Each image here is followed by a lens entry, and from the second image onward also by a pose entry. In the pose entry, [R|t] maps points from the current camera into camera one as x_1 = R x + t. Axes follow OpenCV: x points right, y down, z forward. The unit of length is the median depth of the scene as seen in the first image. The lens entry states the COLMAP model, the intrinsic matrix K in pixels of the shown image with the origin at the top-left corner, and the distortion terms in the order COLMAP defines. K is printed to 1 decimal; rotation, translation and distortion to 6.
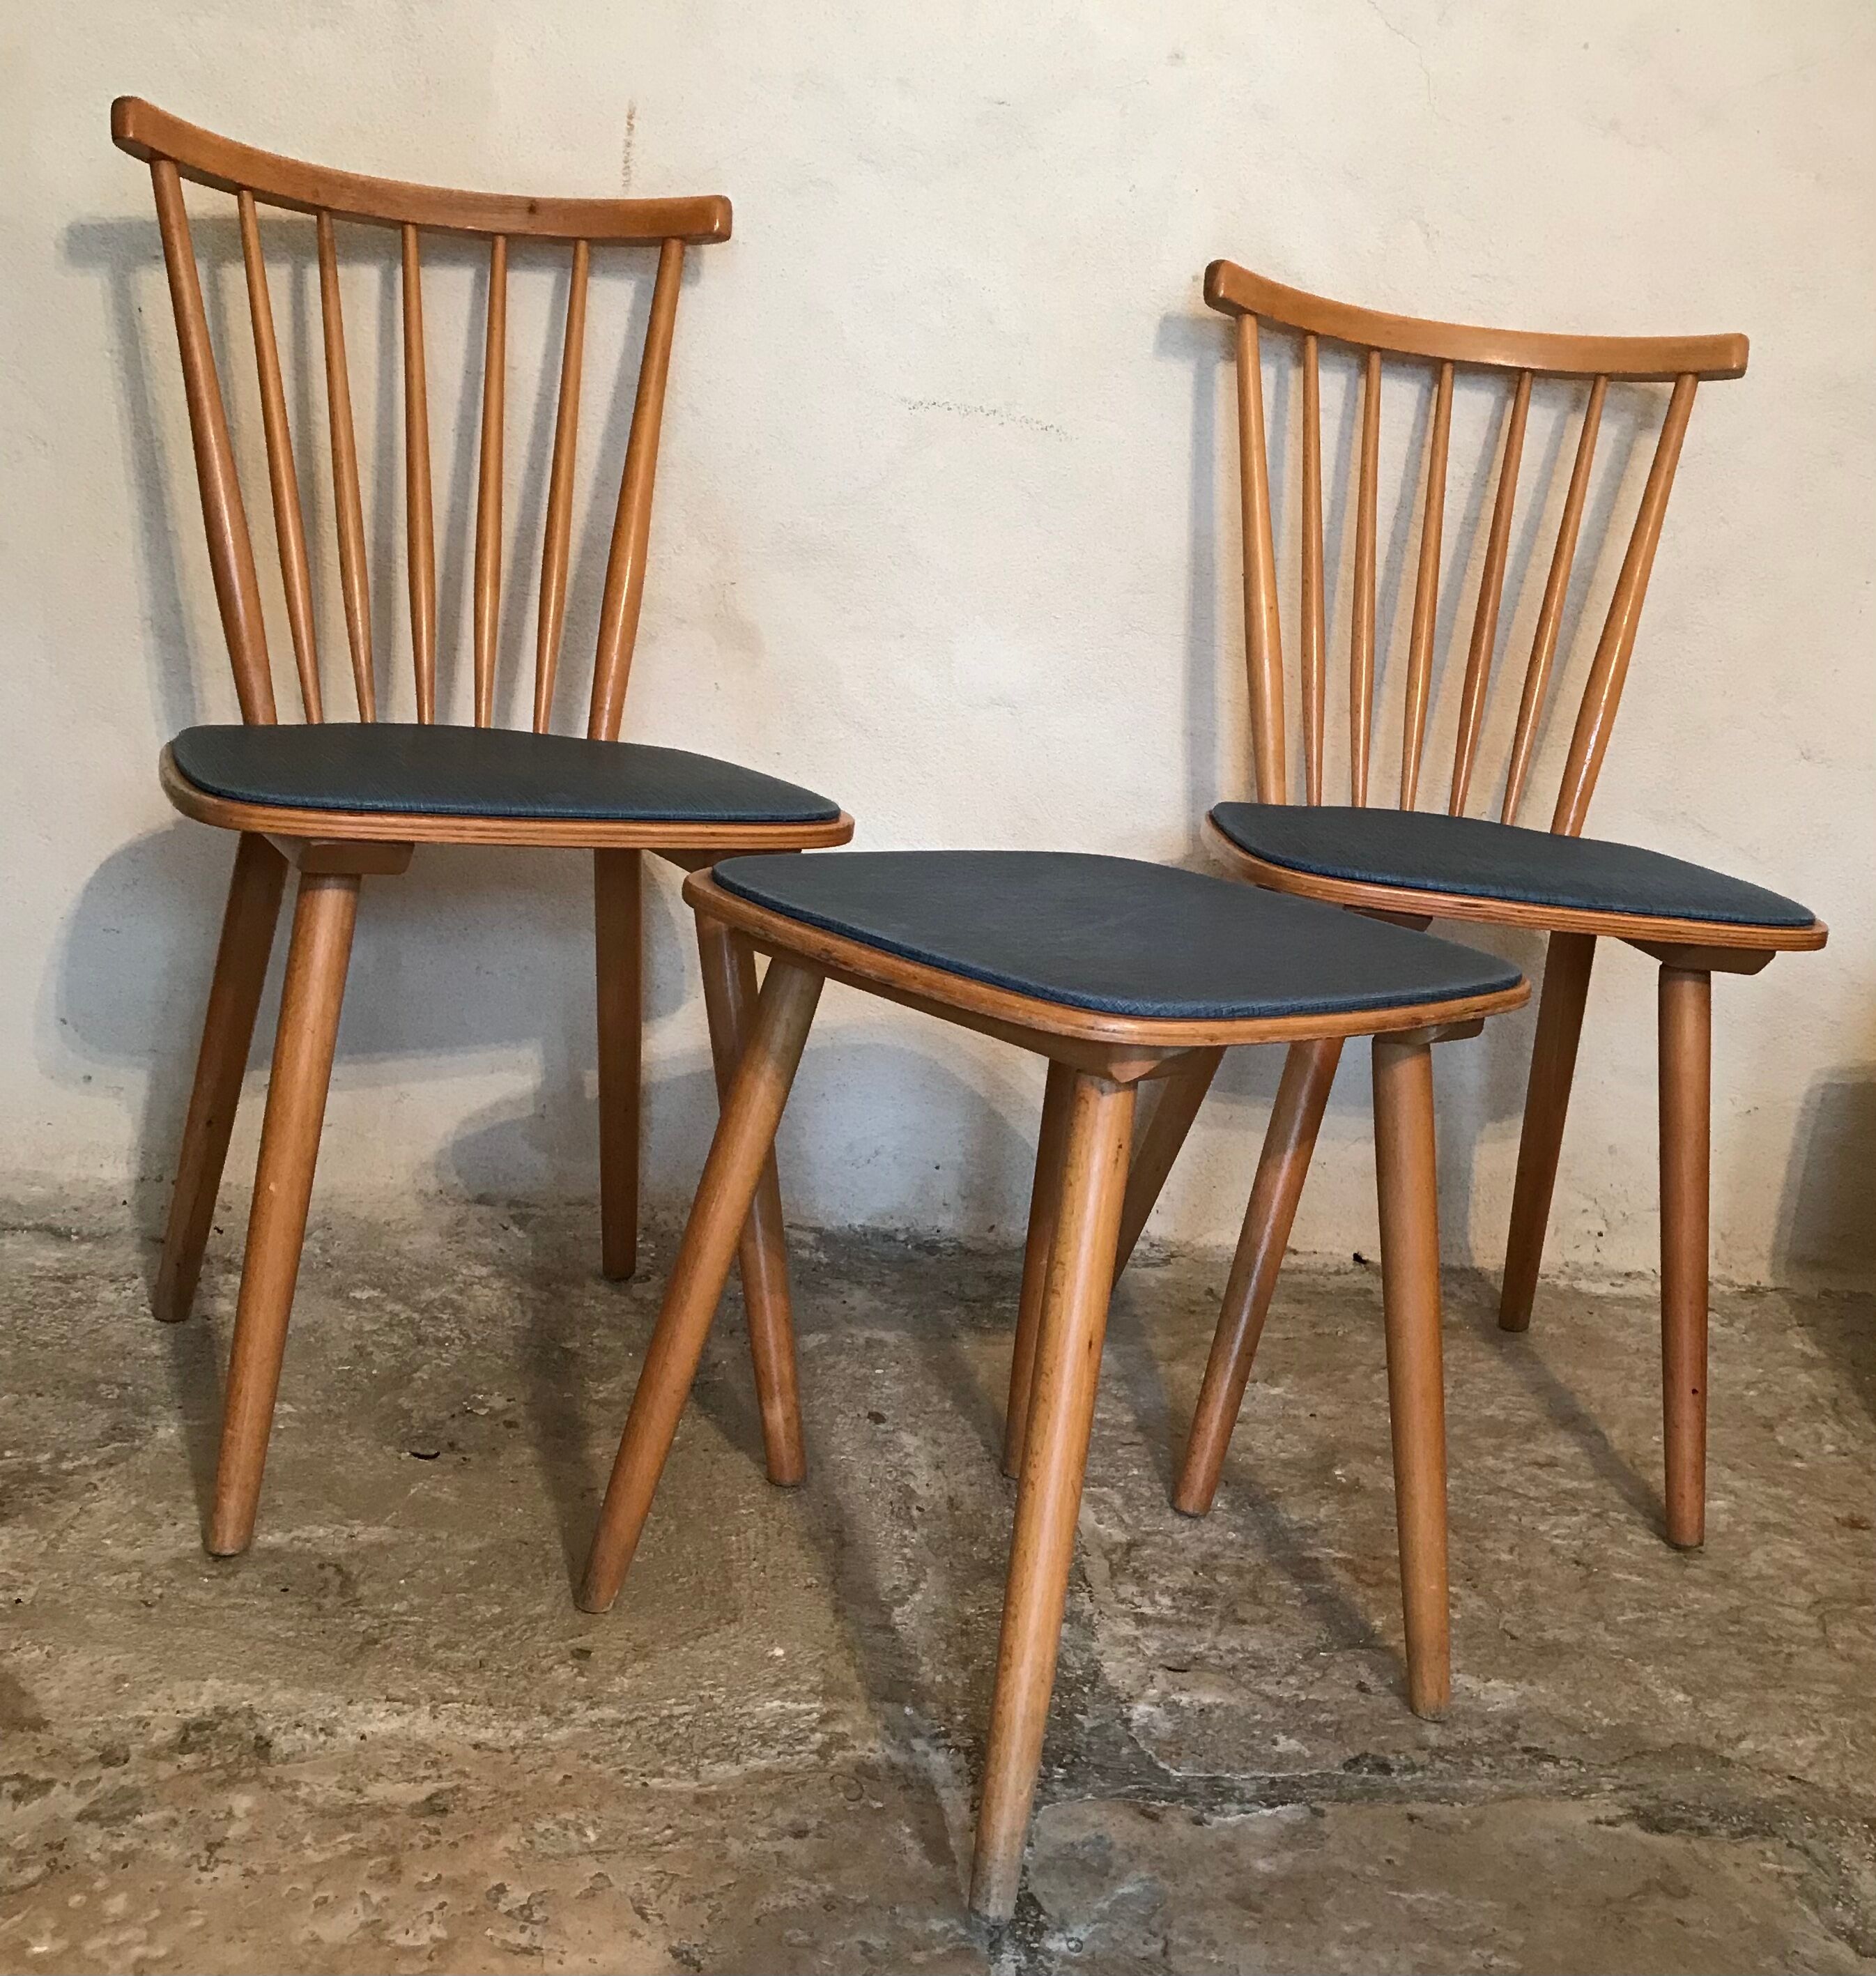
lens RADIAL K [[2278.2, 0, 1044.2], [0, 2278.2, 979.2], [0, 0, 1]] dist [0.015047, 0.000000]
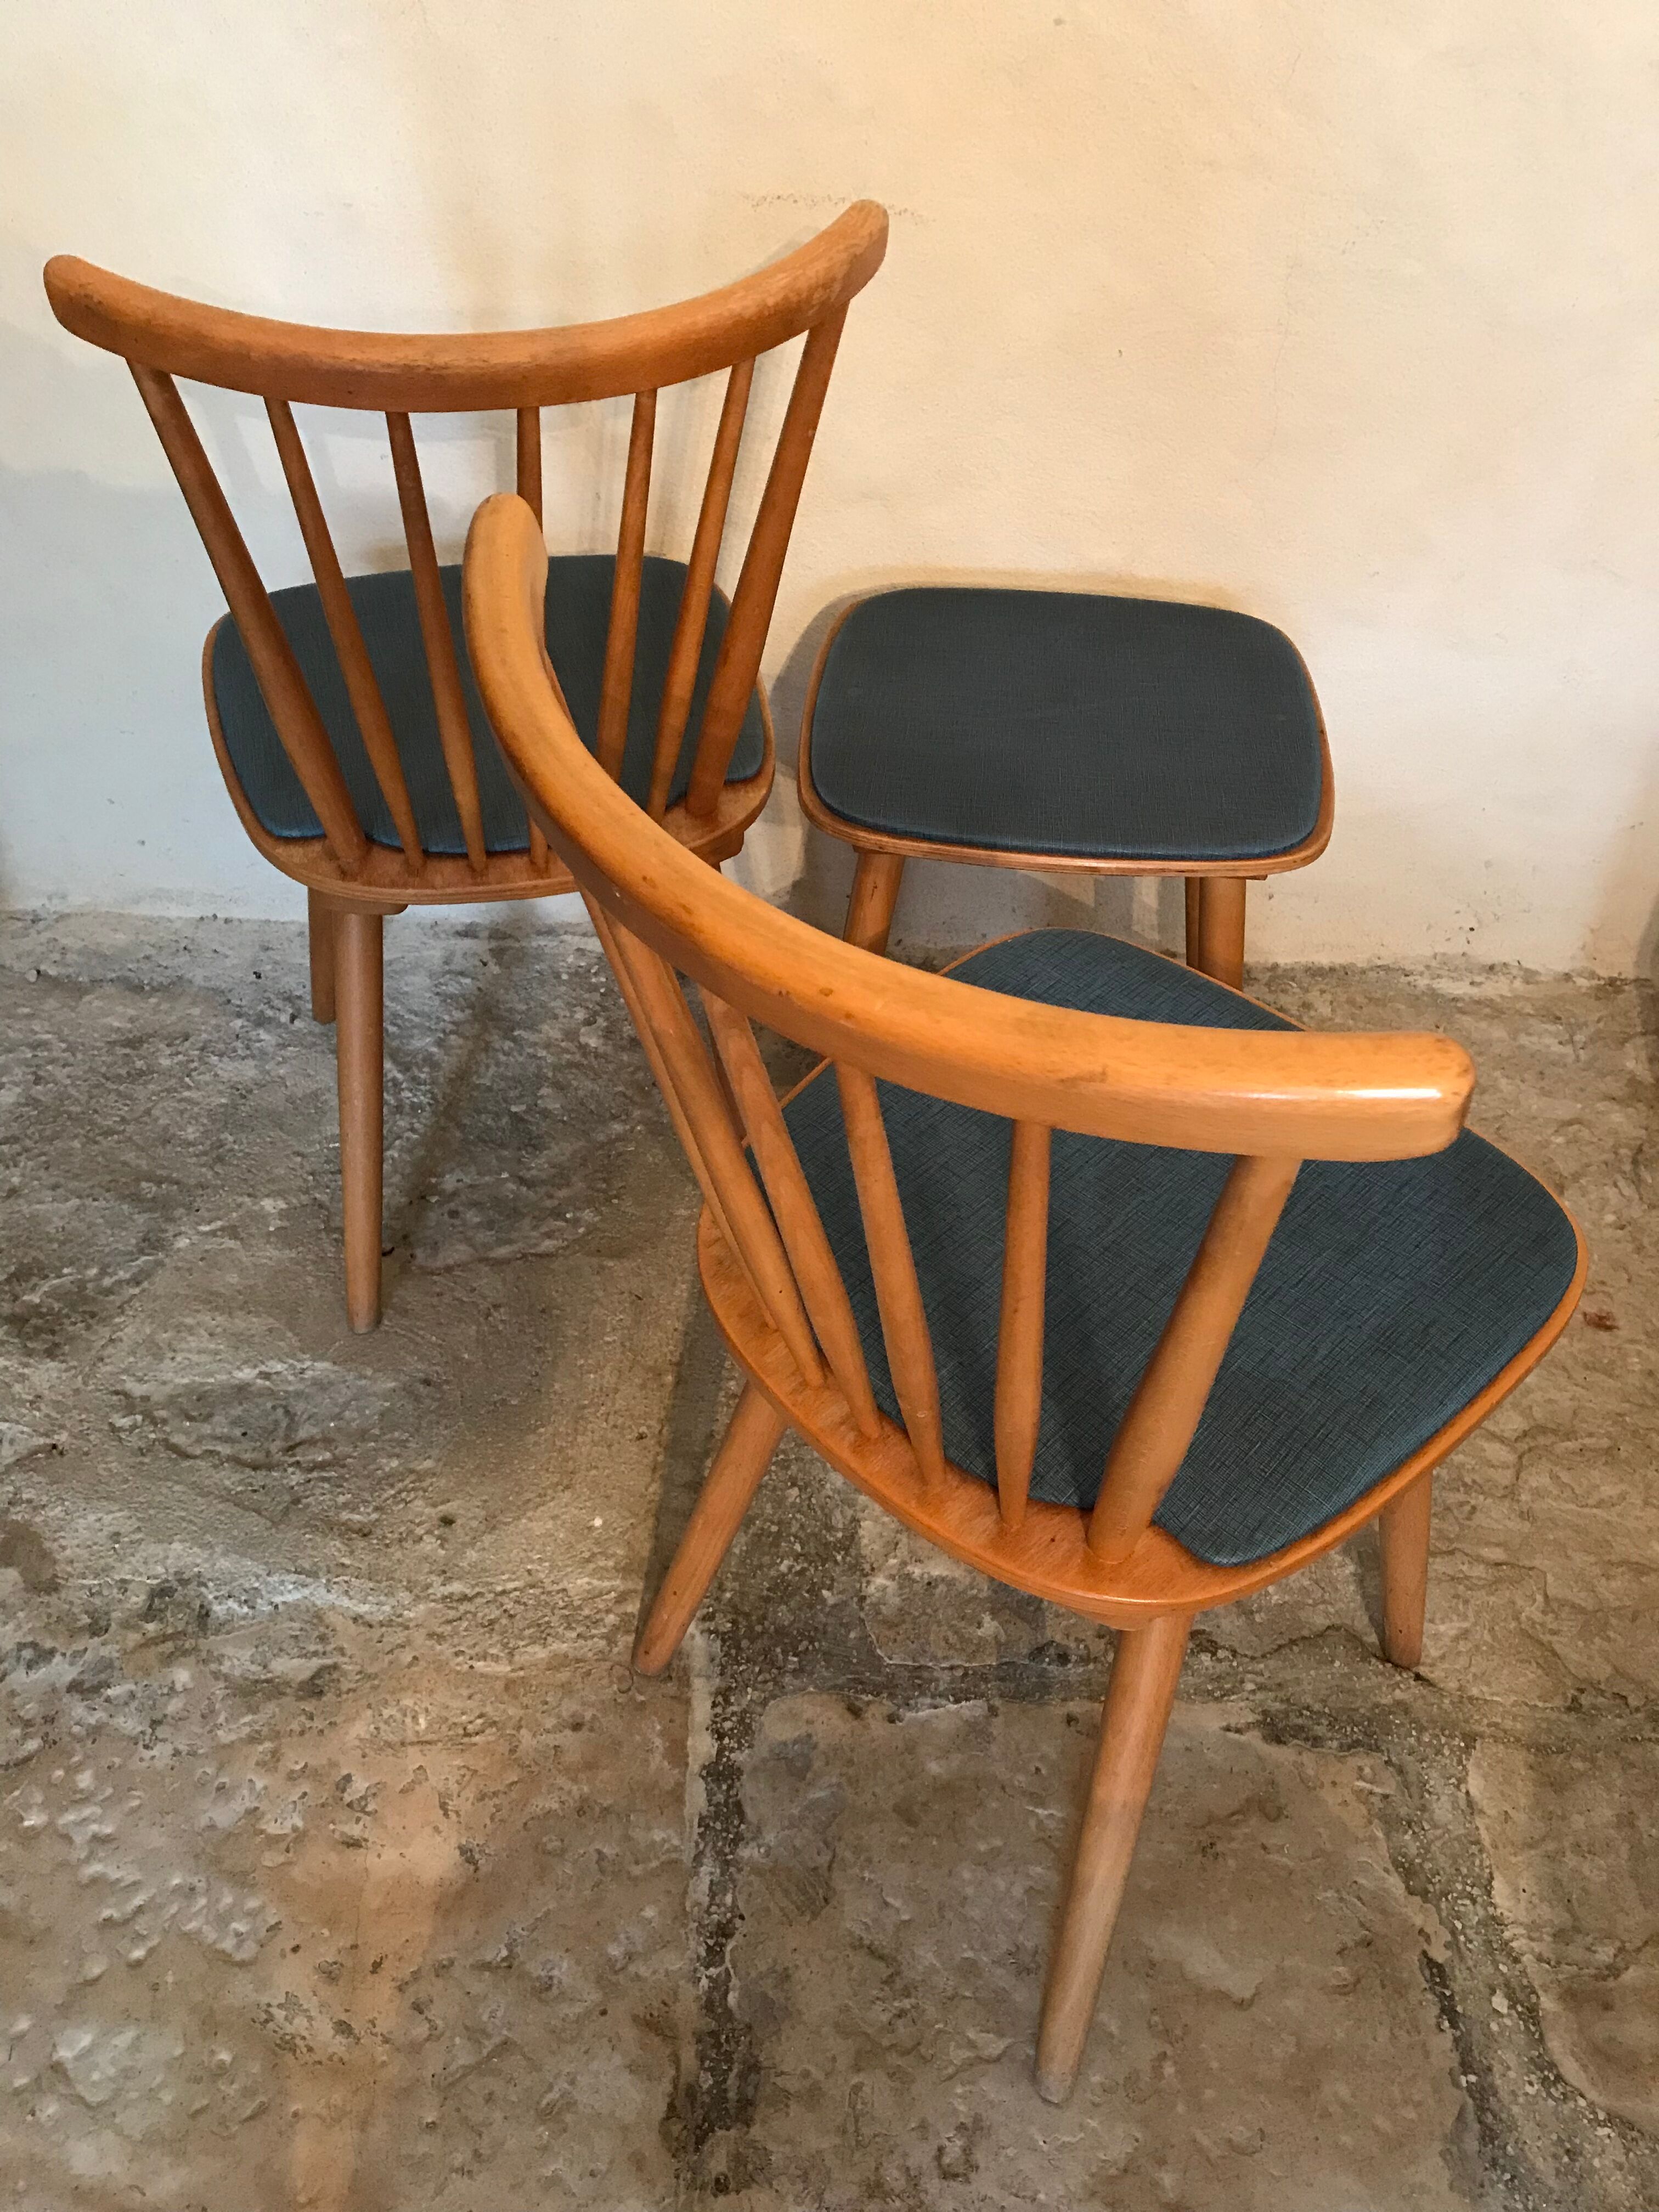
lens RADIAL K [[1790.4, 0, 834.2], [0, 1790.4, 1091.8], [0, 0, 1]] dist [0.022041, -0.007361]
pose [[0.977764, 0.053055, -0.202884, 0.191690], [0.048391, 0.884276, 0.464451, -0.355456], [0.204047, -0.463942, 0.862046, 0.251844]]
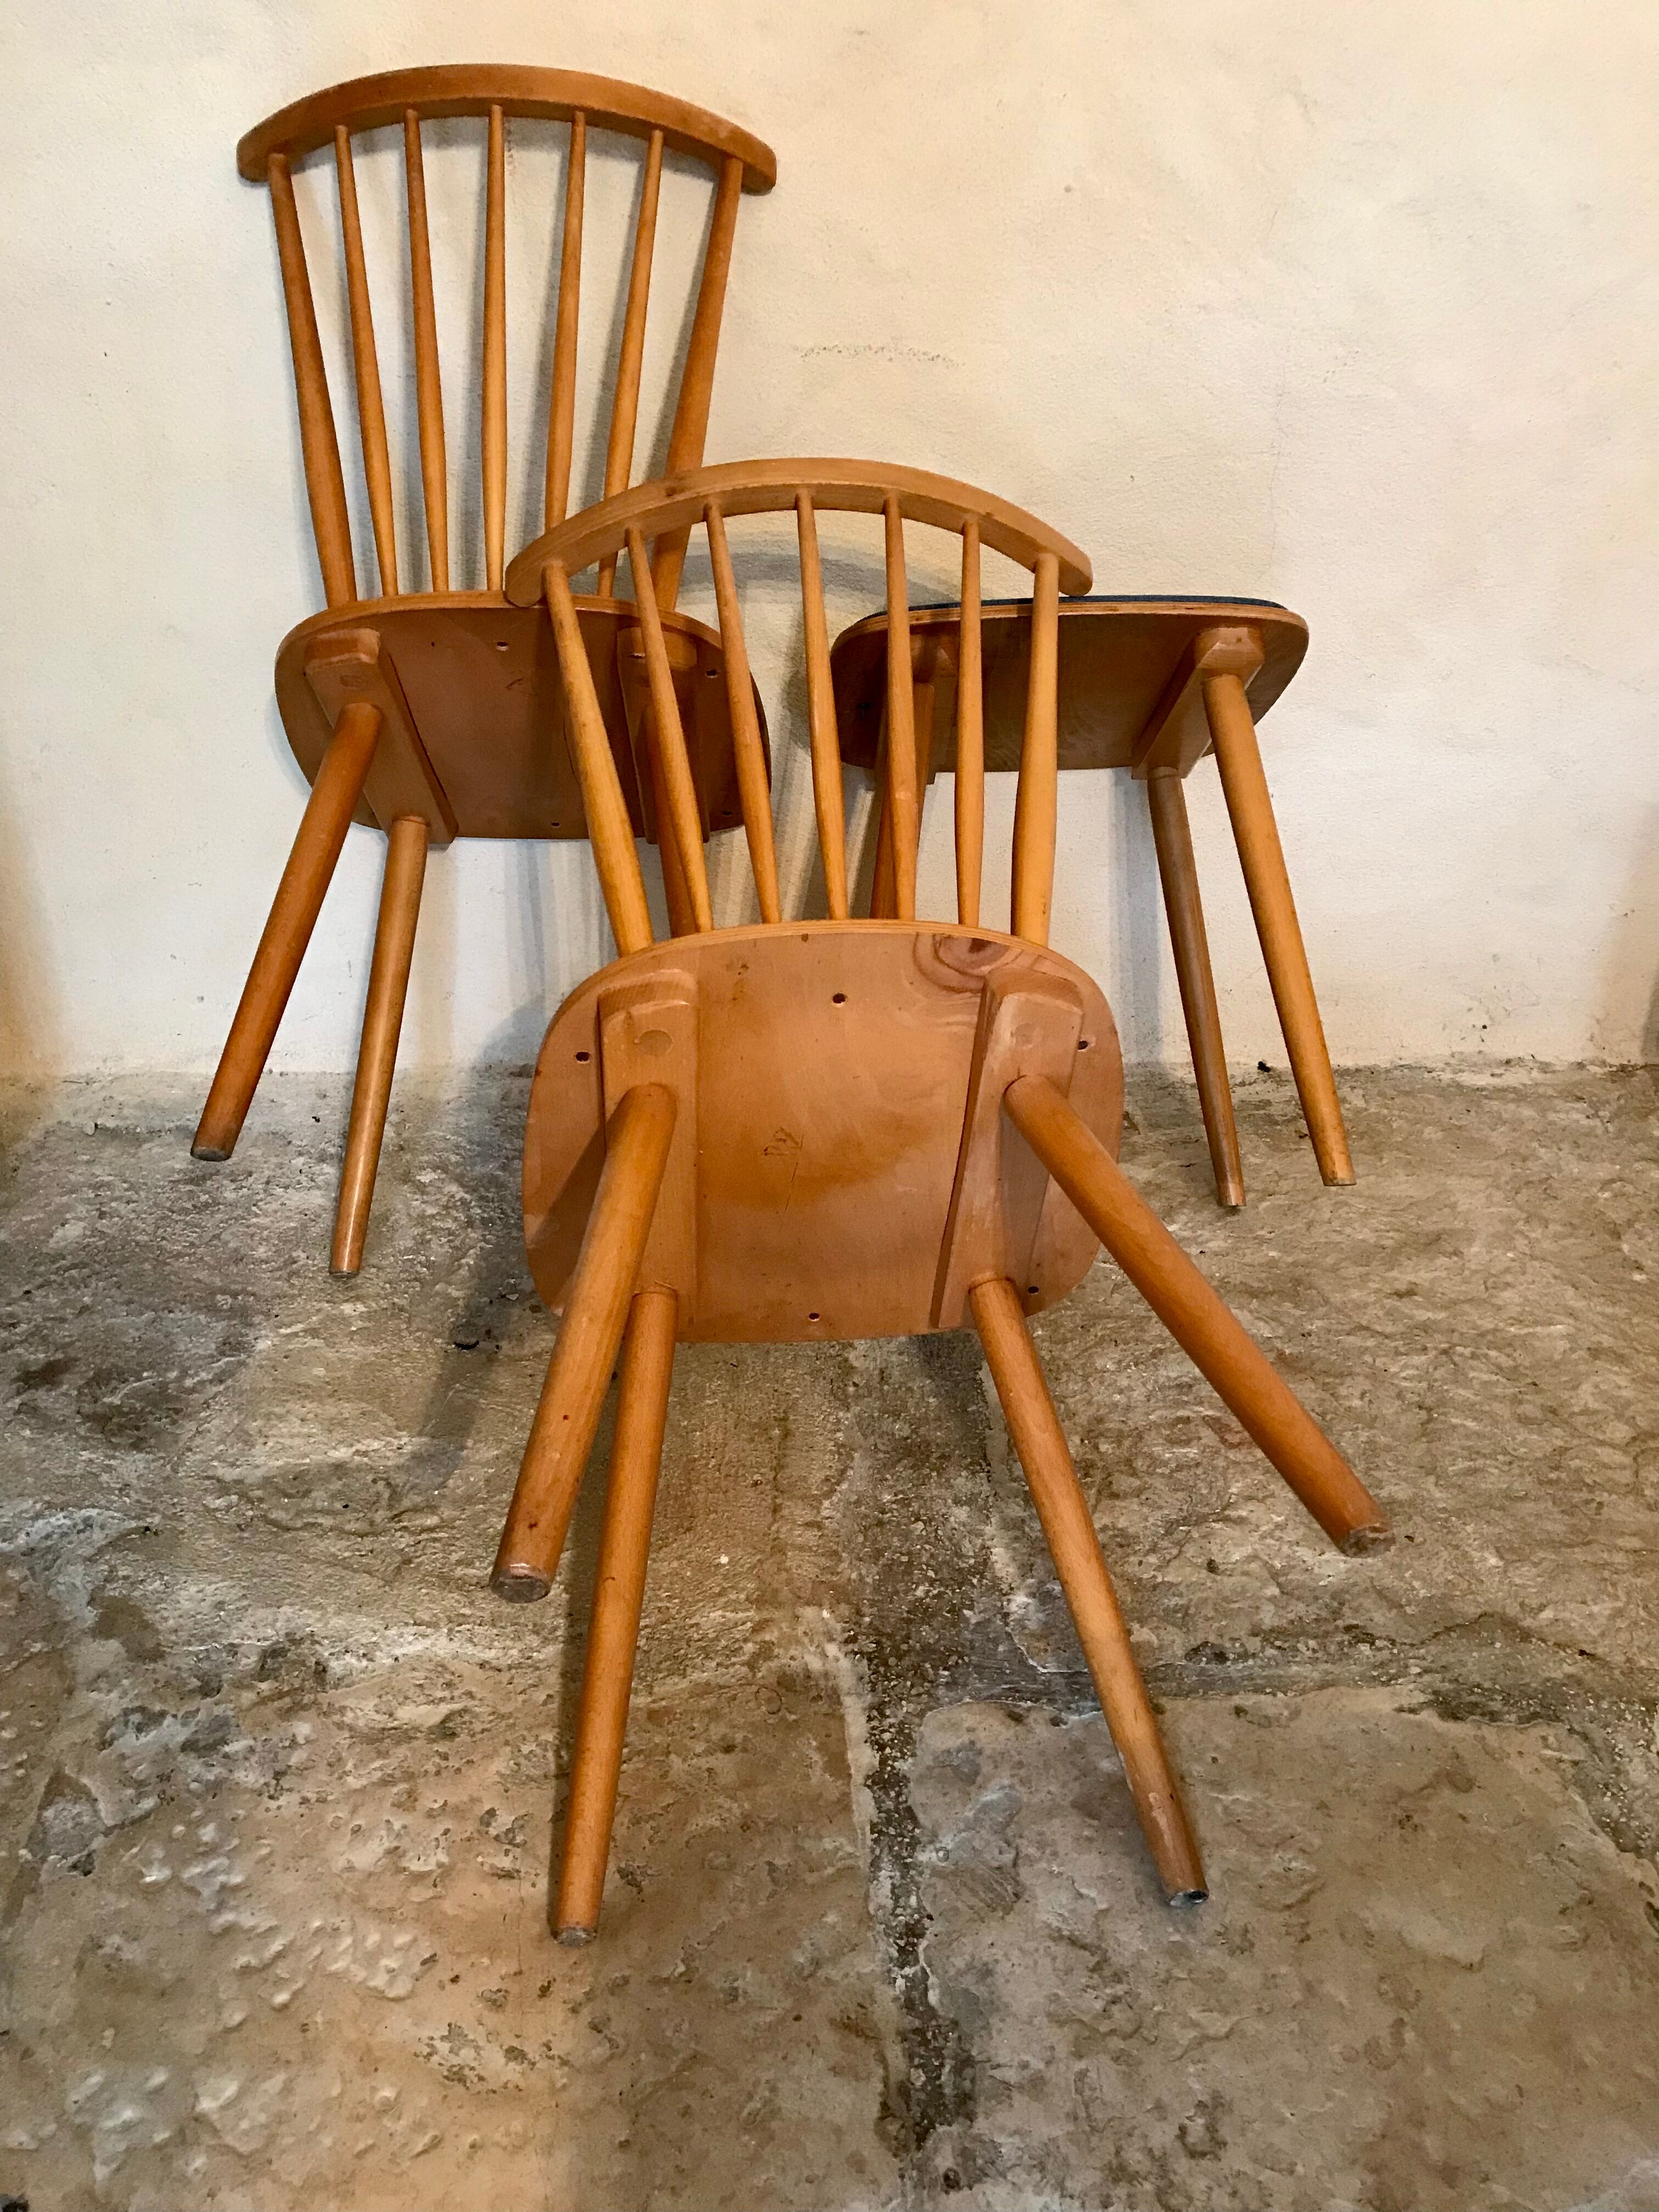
lens RADIAL K [[1790.4, 0, 831.4], [0, 1790.4, 1092.5], [0, 0, 1]] dist [0.022041, -0.007361]
pose [[0.986263, -0.037227, -0.160932, 0.100923], [0.081031, 0.958028, 0.274984, -0.198716], [0.143940, -0.284247, 0.947884, 0.144158]]
